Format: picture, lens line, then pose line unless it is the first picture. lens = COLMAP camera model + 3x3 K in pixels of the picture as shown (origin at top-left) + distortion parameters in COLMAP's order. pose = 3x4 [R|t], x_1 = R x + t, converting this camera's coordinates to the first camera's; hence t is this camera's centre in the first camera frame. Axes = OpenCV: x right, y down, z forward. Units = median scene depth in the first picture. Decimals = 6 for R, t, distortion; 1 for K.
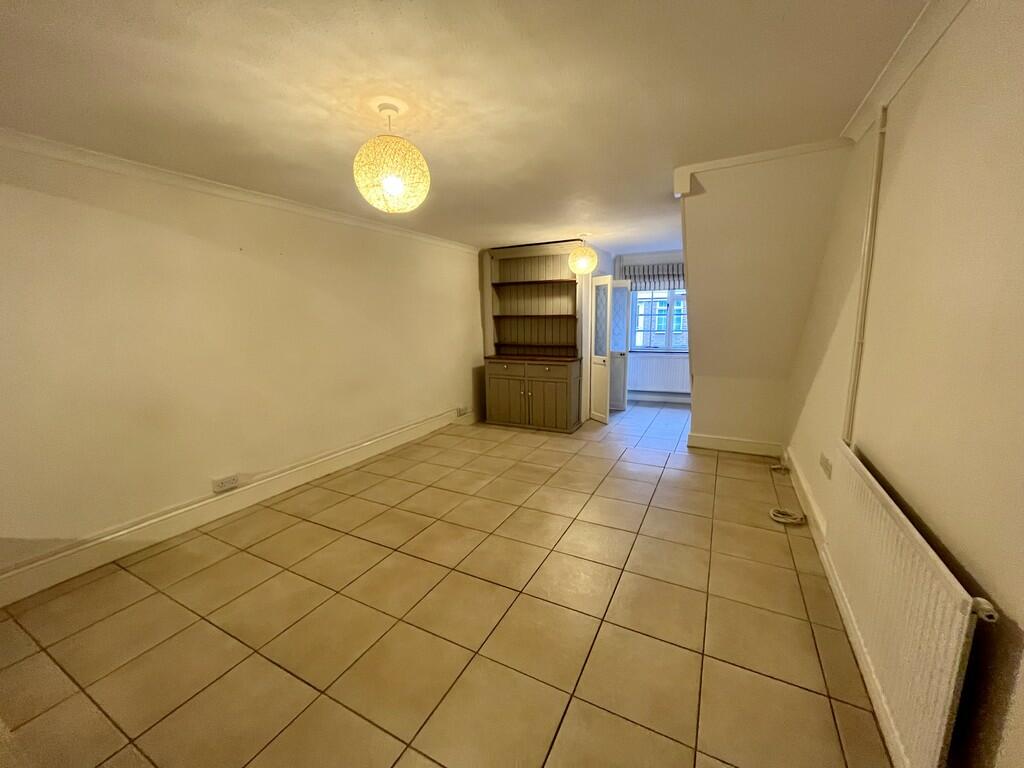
lens RADIAL K [[412.3, 0, 511.9], [0, 412.3, 384.6], [0, 0, 1]] dist [0.002047, -0.000122]
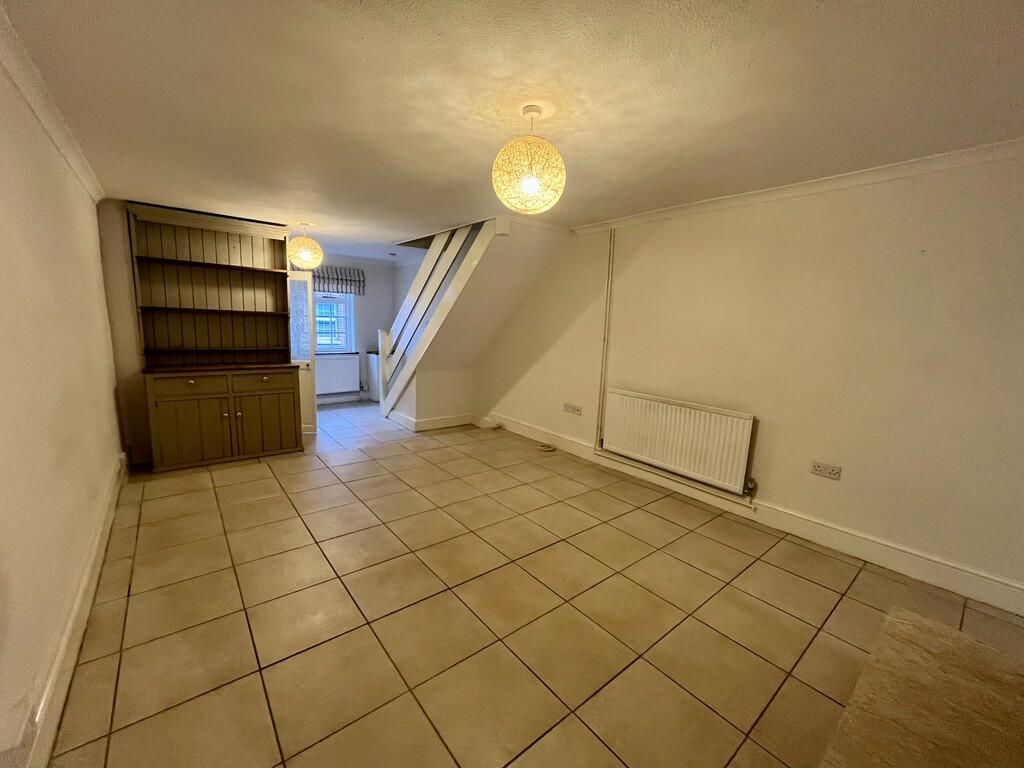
lens RADIAL K [[412.3, 0, 506.2], [0, 412.3, 386.0], [0, 0, 1]] dist [0.002047, -0.000122]
pose [[0.394505, -0.107025, 0.912640, -0.452659], [0.109186, 0.991617, 0.069090, -0.028081], [-0.912384, 0.072391, 0.402883, 0.242593]]
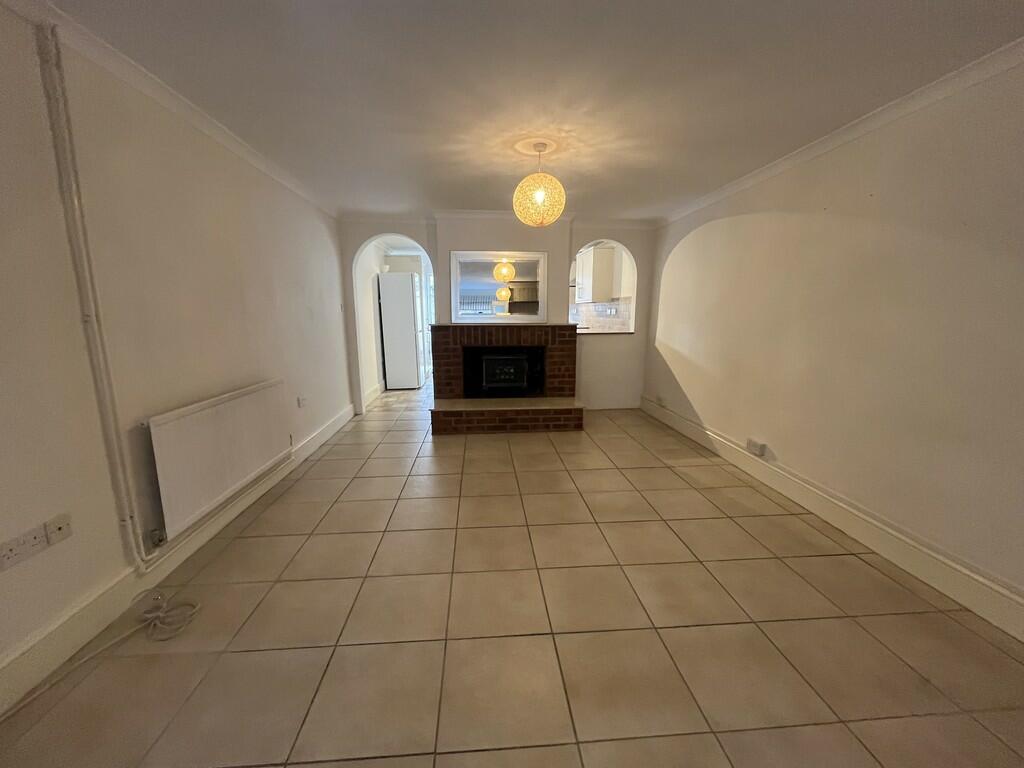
lens RADIAL K [[412.3, 0, 514.5], [0, 412.3, 385.1], [0, 0, 1]] dist [0.002047, -0.000122]
pose [[-0.844639, 0.111739, -0.523545, 0.212991], [-0.074737, 0.943784, 0.322004, -0.117987], [0.530094, 0.311106, -0.788806, 0.806861]]
